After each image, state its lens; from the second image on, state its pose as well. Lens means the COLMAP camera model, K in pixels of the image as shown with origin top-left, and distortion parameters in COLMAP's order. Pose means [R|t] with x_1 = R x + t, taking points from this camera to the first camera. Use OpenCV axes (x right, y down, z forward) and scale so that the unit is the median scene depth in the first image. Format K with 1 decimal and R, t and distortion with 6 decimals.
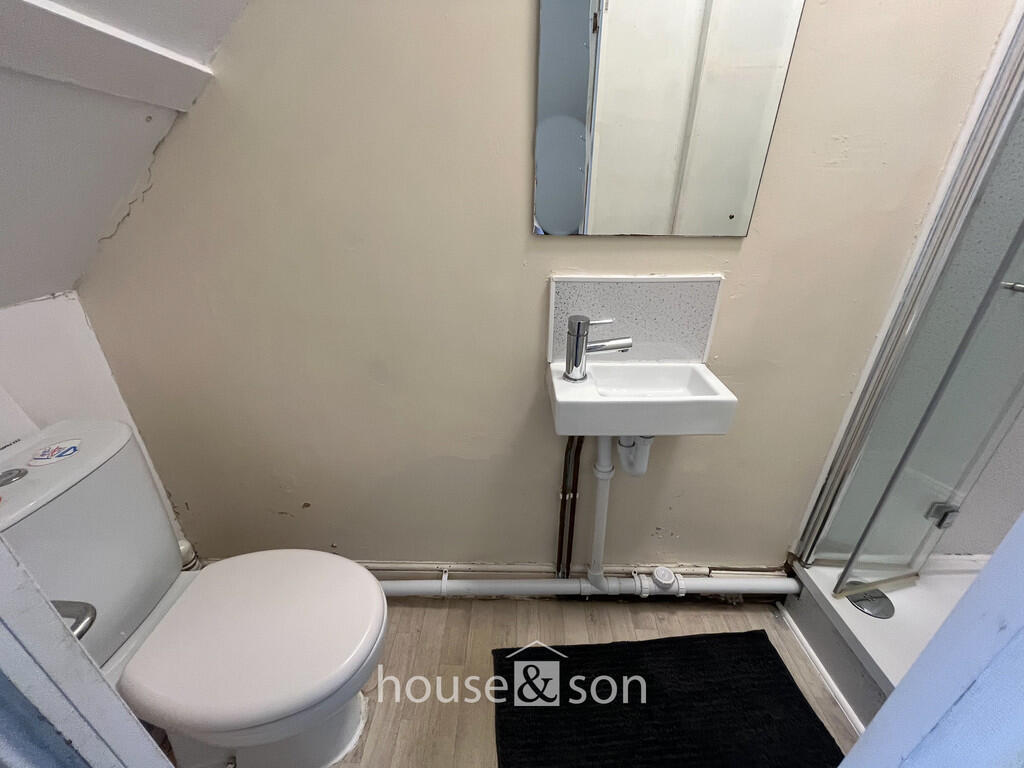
lens RADIAL K [[412.4, 0, 512.2], [0, 412.4, 388.3], [0, 0, 1]] dist [-0.001262, -0.000020]
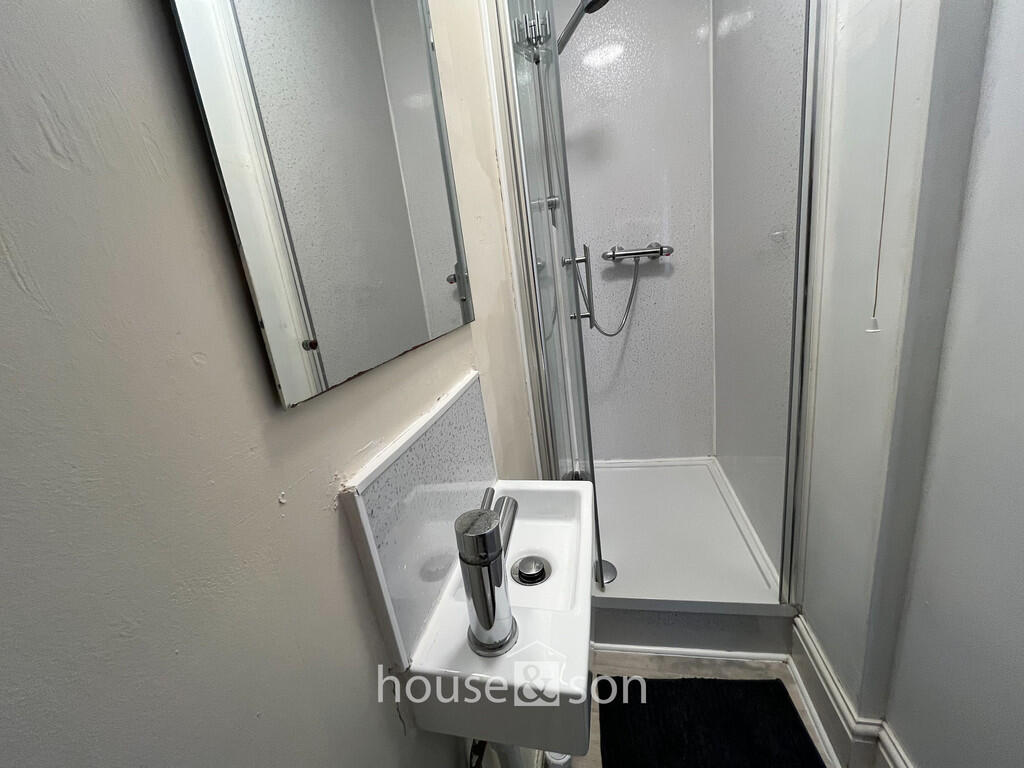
lens RADIAL K [[412.4, 0, 511.9], [0, 412.4, 382.4], [0, 0, 1]] dist [-0.001262, -0.000020]
pose [[0.212971, -0.287883, 0.933684, -0.203971], [0.537827, 0.832344, 0.133960, -0.321033], [-0.815712, 0.473631, 0.332097, 0.698599]]
